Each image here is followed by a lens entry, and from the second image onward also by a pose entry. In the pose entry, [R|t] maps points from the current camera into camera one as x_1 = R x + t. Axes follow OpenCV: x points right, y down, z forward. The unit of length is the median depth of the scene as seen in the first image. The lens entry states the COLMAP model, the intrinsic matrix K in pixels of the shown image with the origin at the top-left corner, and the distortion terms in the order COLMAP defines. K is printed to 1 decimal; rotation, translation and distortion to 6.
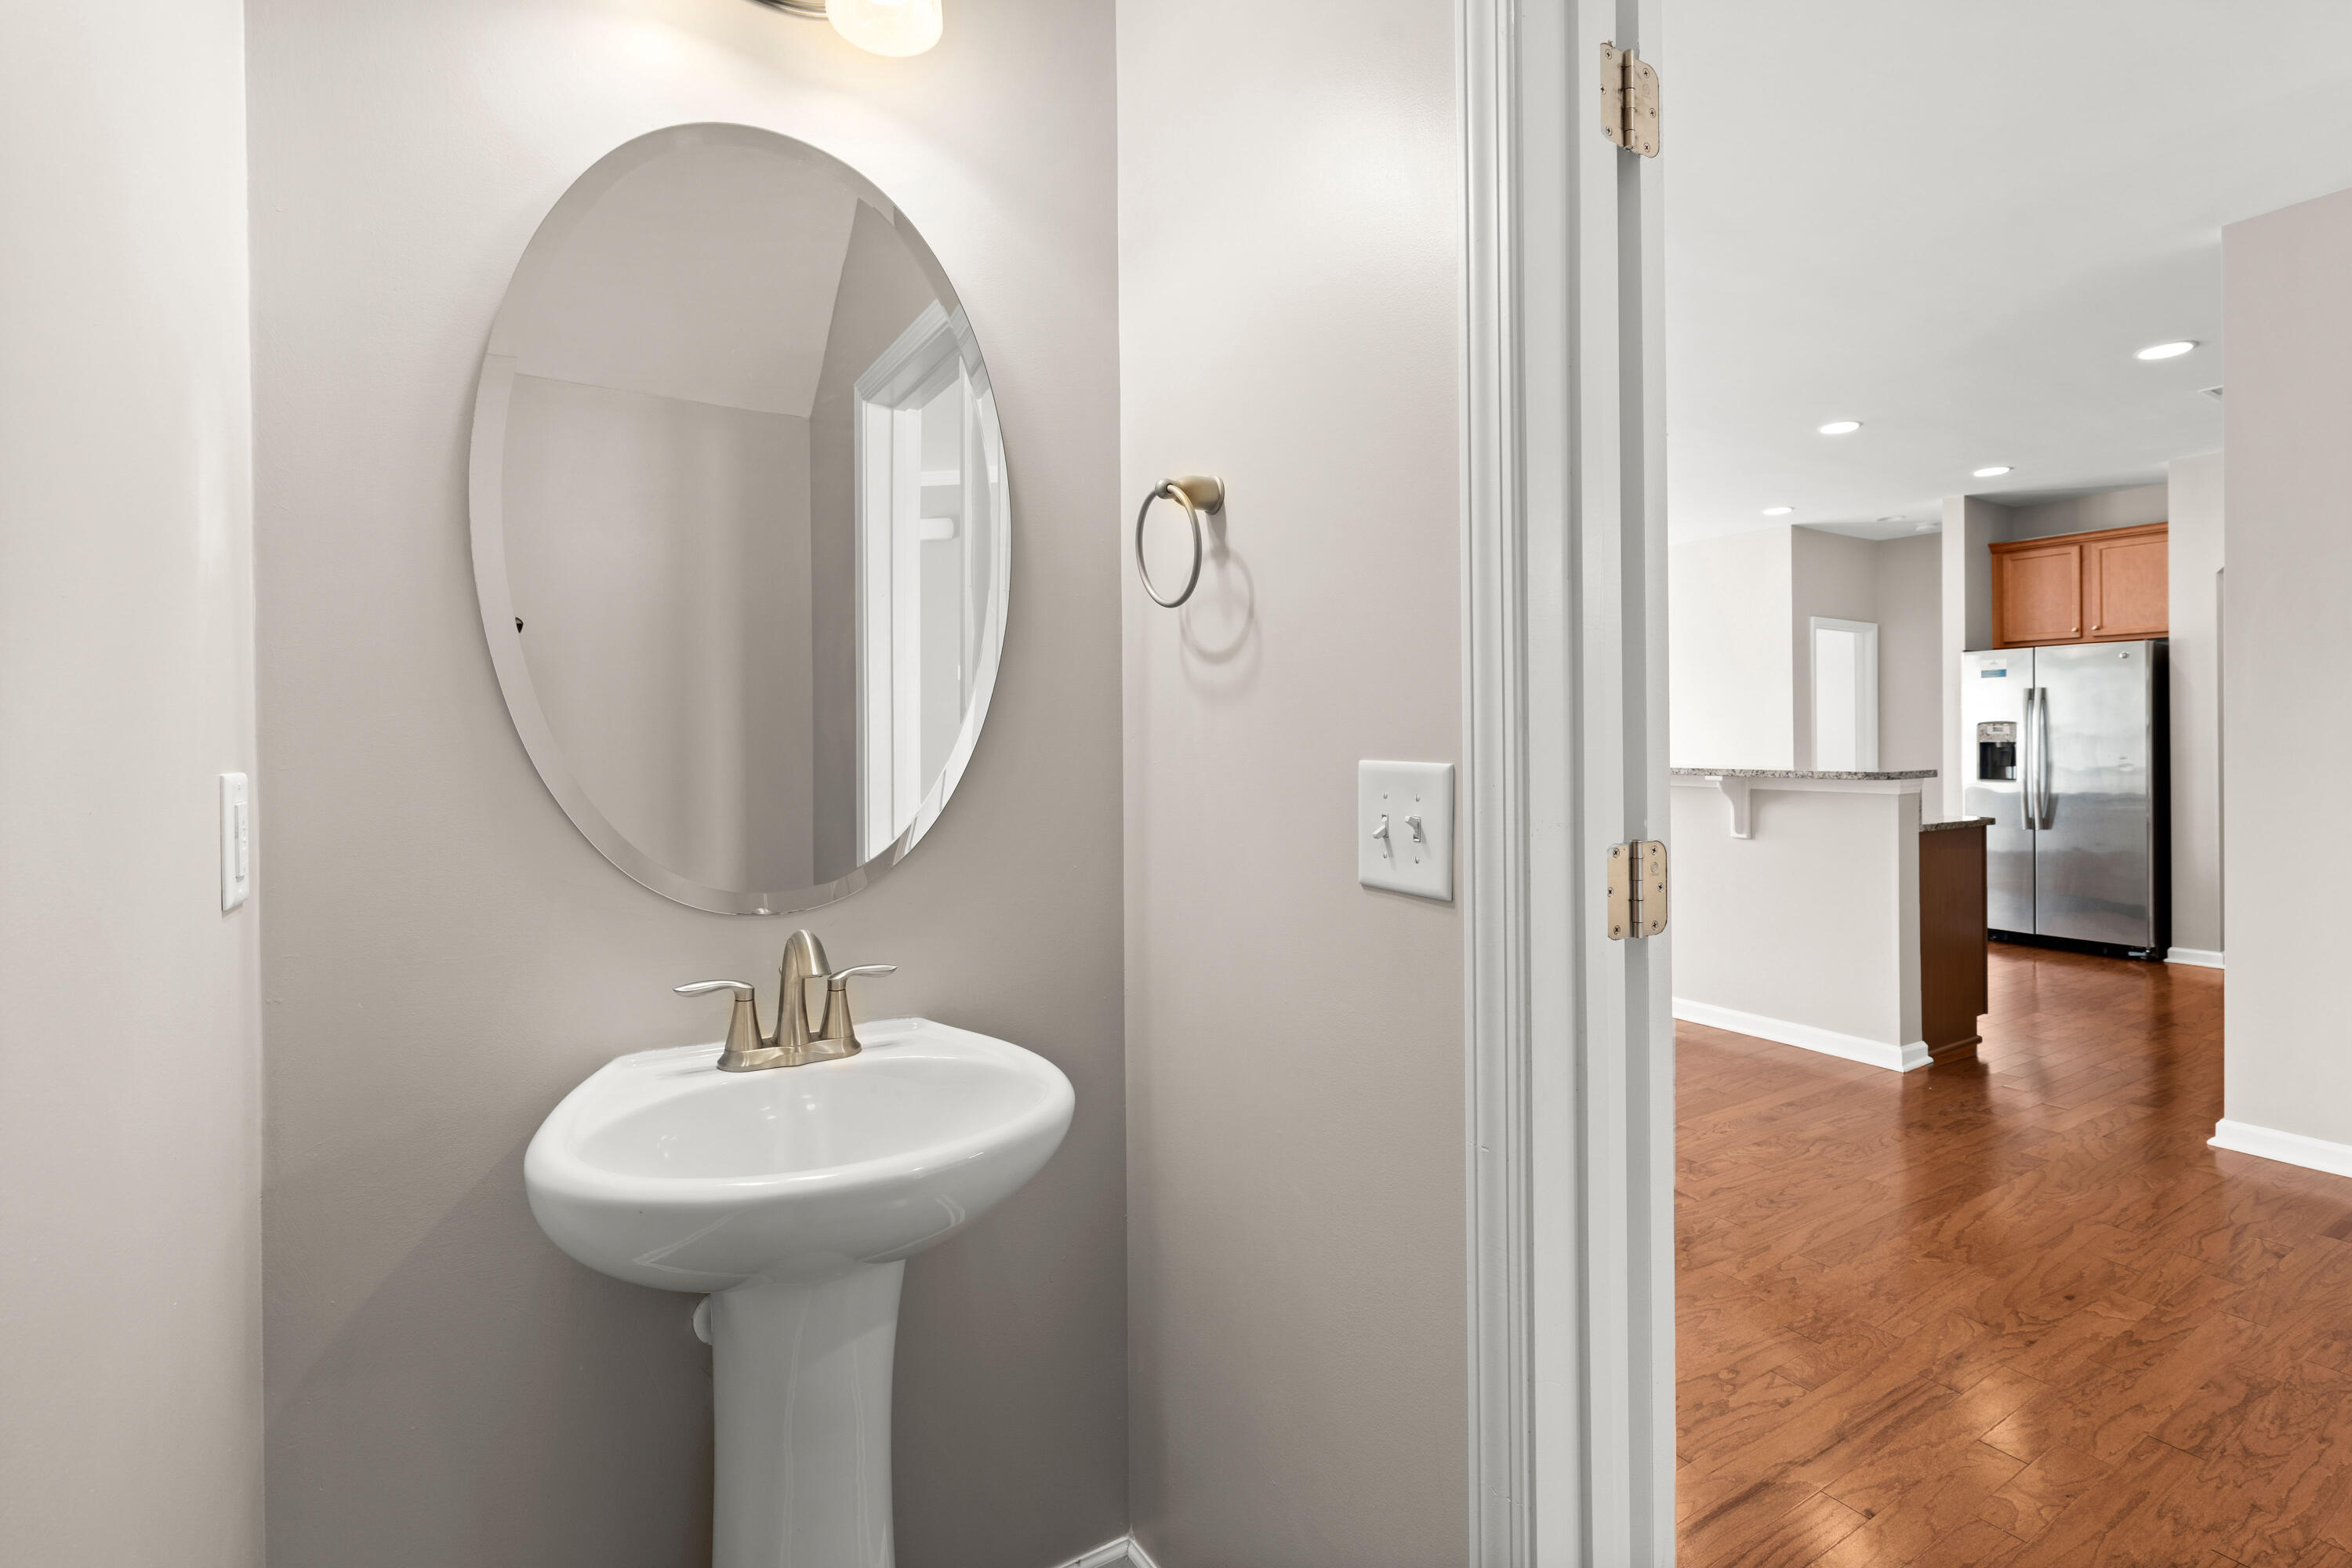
lens RADIAL K [[1080.2, 0, 1165.3], [0, 1080.2, 727.6], [0, 0, 1]] dist [-0.001642, -0.000774]
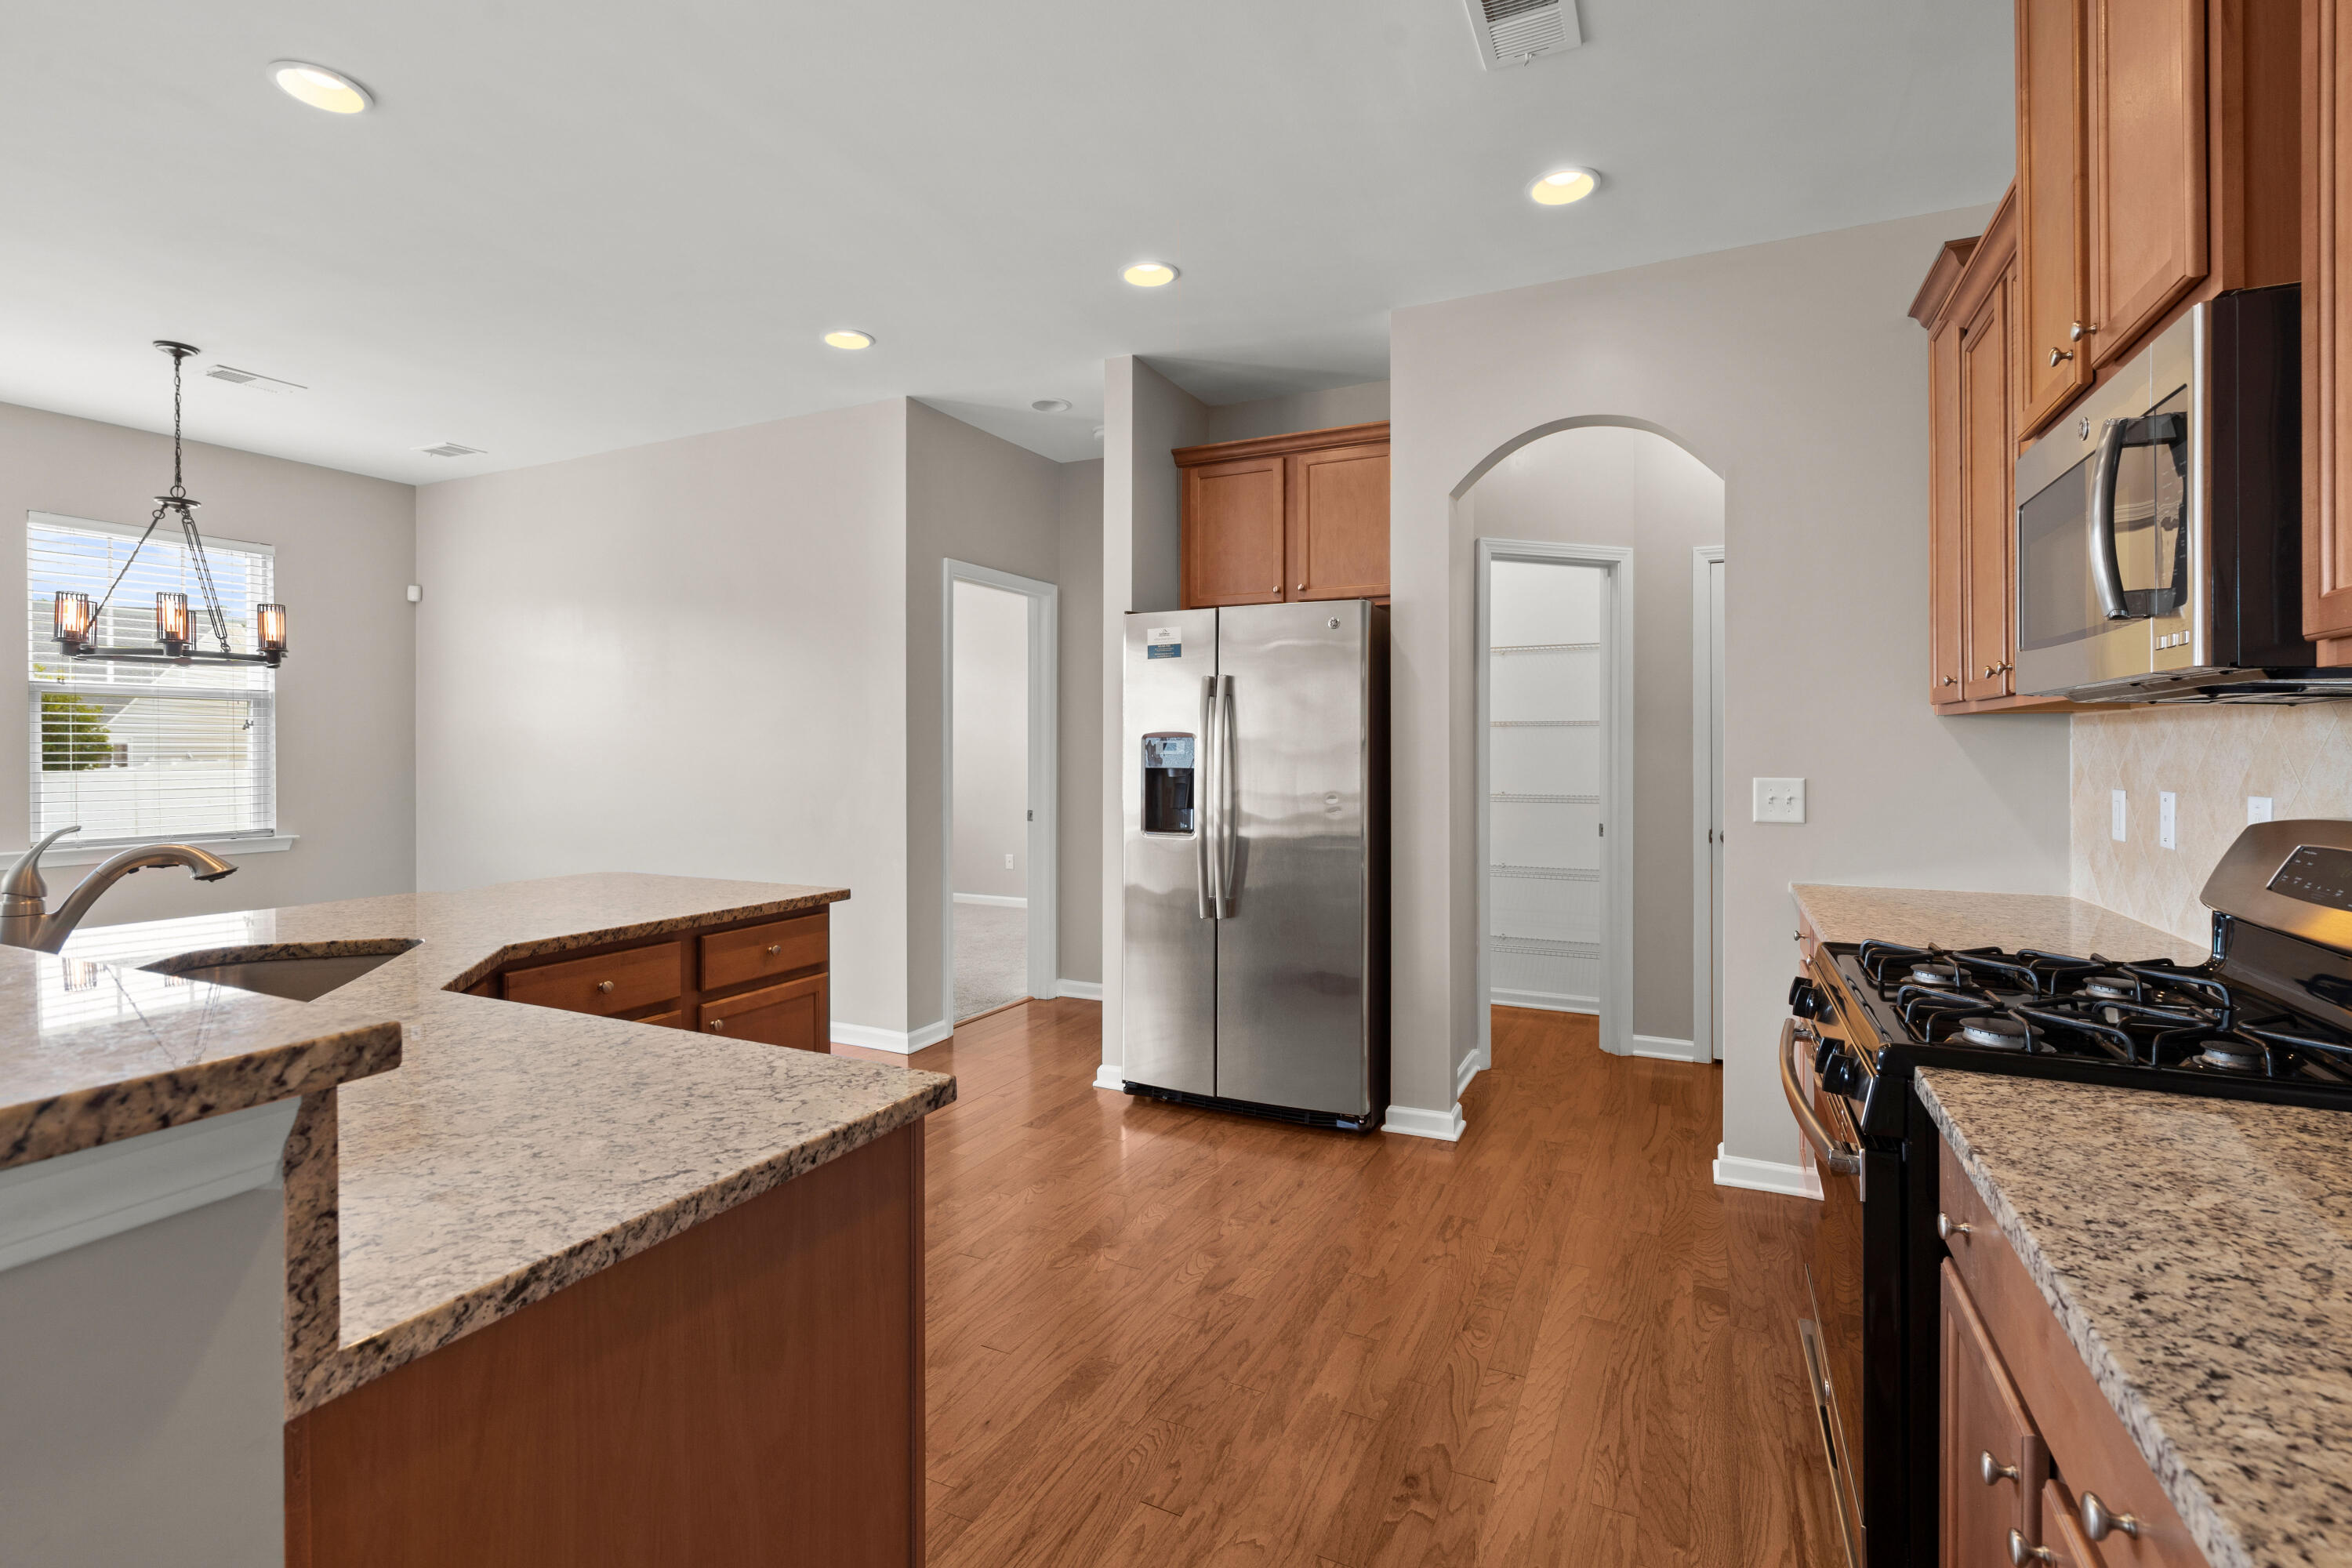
lens RADIAL K [[1056.2, 0, 1174.9], [0, 1056.2, 740.1], [0, 0, 1]] dist [0.054968, 0.000004]
pose [[0.841406, 0.002659, 0.540397, 0.475035], [-0.005697, 0.999976, 0.003950, -0.004021], [-0.540374, -0.006402, 0.841401, 0.527505]]
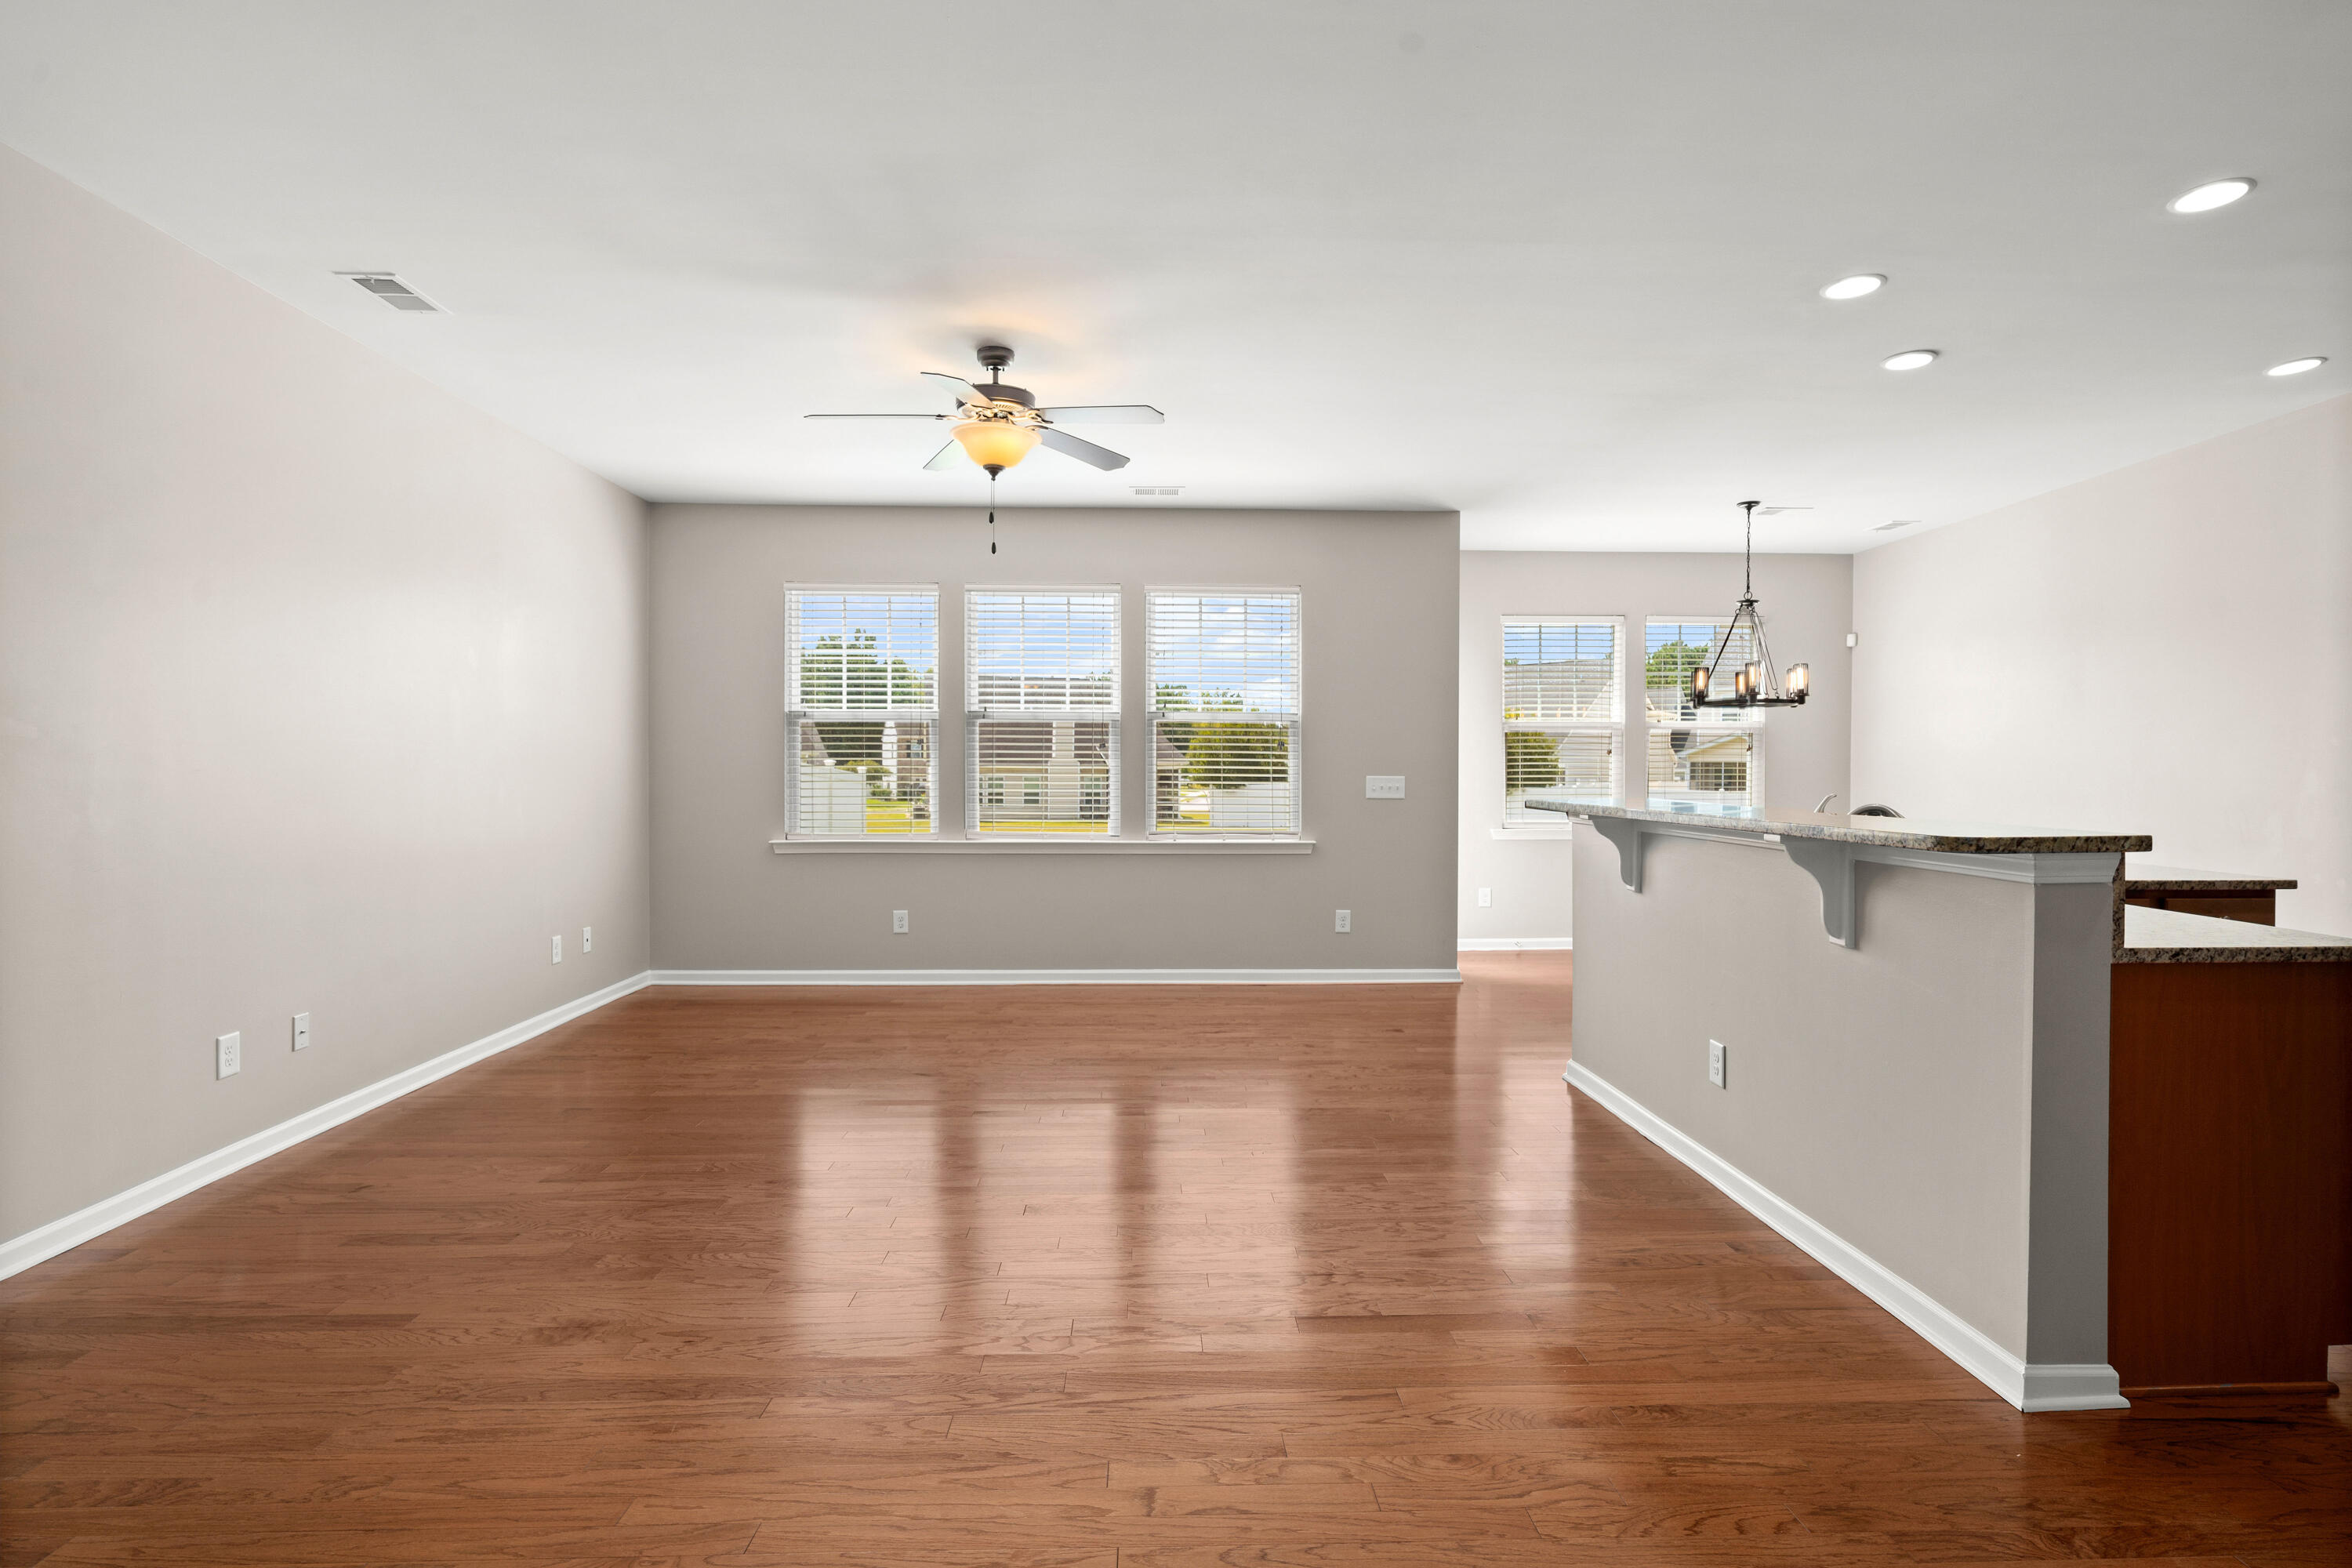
lens RADIAL K [[1137.3, 0, 1110.4], [0, 1137.3, 806.6], [0, 0, 1]] dist [-0.059234, -0.000275]
pose [[0.853284, 0.015806, -0.521206, 0.367340], [0.006549, 0.999137, 0.041021, 0.001931], [0.521405, -0.038416, 0.852444, 0.221070]]
